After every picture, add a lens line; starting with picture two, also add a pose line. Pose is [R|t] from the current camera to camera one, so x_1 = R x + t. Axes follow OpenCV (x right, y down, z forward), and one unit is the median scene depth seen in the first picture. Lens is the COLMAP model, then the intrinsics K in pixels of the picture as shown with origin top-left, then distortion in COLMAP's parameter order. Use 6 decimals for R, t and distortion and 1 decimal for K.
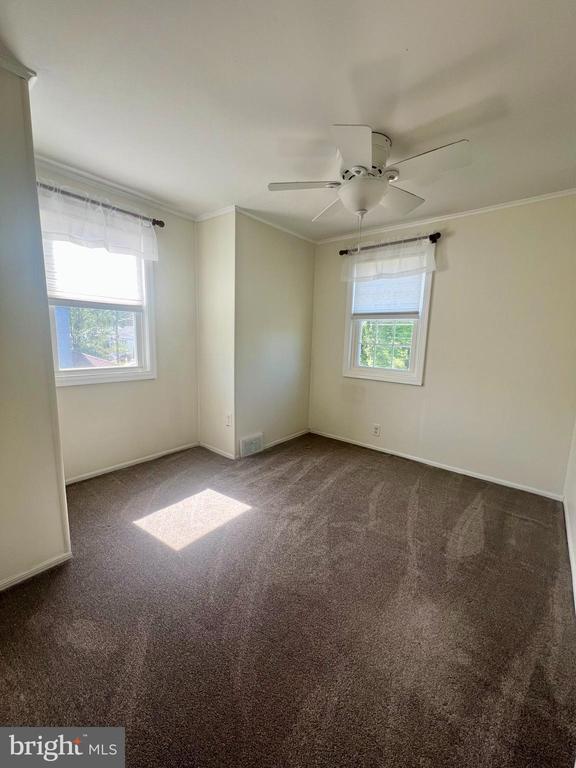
lens RADIAL K [[305.3, 0, 286.3], [0, 305.3, 388.9], [0, 0, 1]] dist [-0.000495, 0.000142]
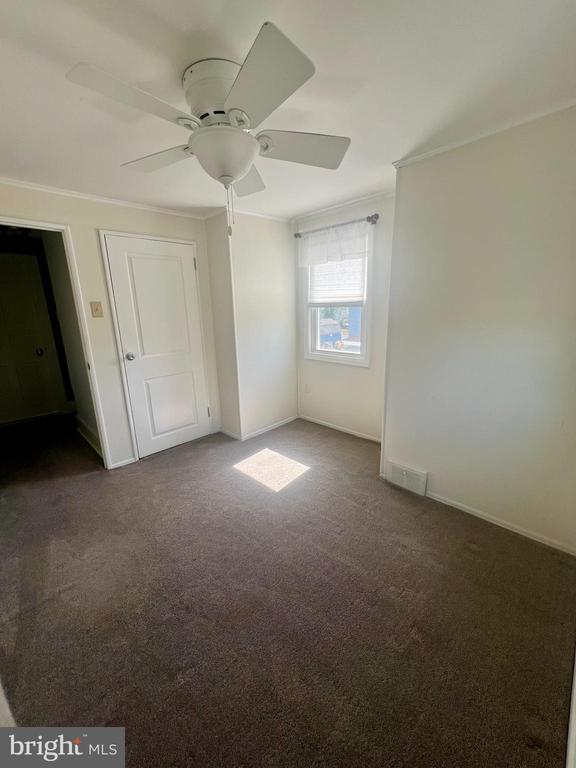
lens RADIAL K [[307.9, 0, 288.0], [0, 307.9, 384.0], [0, 0, 1]] dist [0.002544, 0.000175]
pose [[-0.089682, 0.226787, -0.969807, 0.759321], [-0.141849, 0.960896, 0.237821, -0.223818], [0.985817, 0.158894, -0.054005, 0.900180]]
